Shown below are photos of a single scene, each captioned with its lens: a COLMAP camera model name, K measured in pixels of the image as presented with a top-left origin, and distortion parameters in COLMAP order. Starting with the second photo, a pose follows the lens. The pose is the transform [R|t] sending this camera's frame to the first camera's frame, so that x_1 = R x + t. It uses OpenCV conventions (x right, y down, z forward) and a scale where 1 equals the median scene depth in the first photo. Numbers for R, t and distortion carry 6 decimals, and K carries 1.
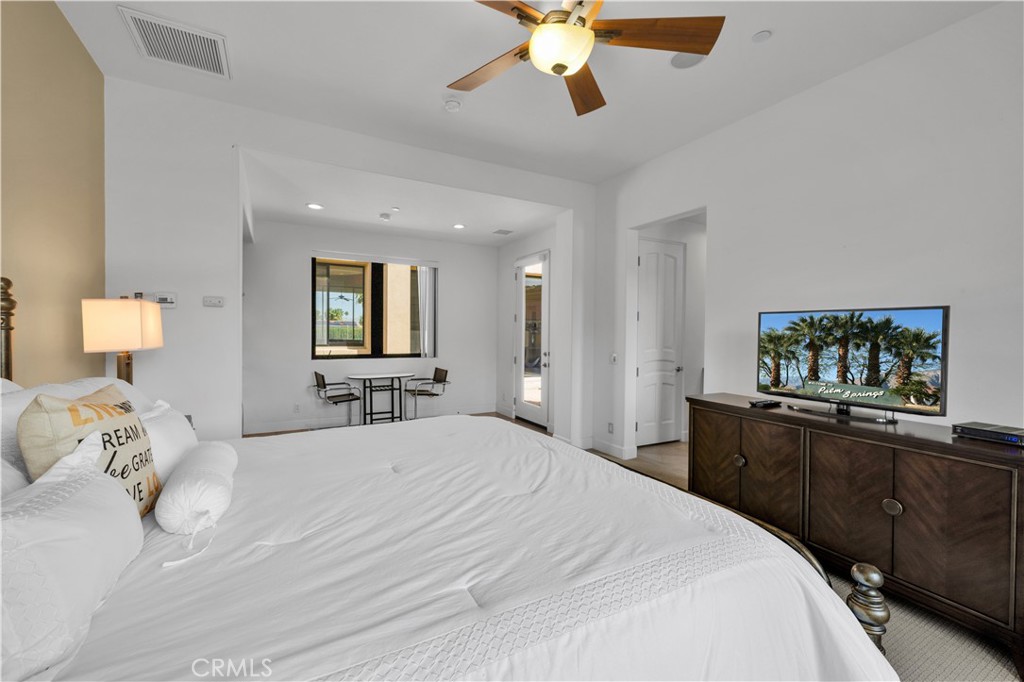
lens RADIAL K [[427.2, 0, 503.4], [0, 427.2, 338.2], [0, 0, 1]] dist [0.000375, -0.000138]
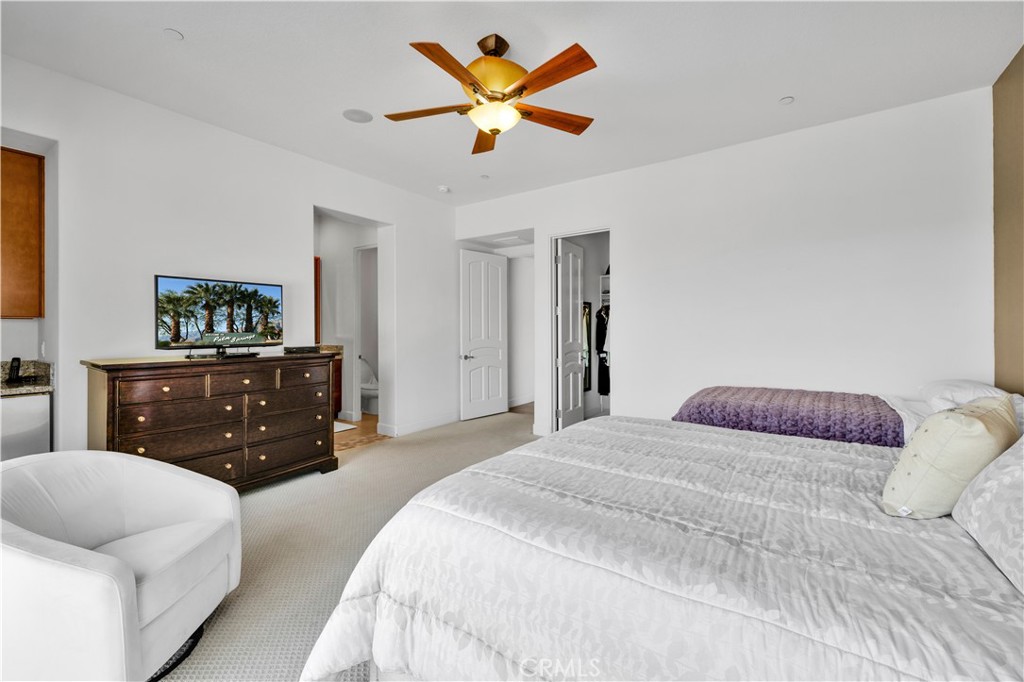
lens RADIAL K [[425.9, 0, 509.5], [0, 425.9, 321.7], [0, 0, 1]] dist [-0.000296, -0.000047]
pose [[-0.455259, 0.007636, 0.890326, -0.863186], [0.019751, 0.999804, 0.001524, 0.082300], [-0.890140, 0.018279, -0.455320, 0.784371]]
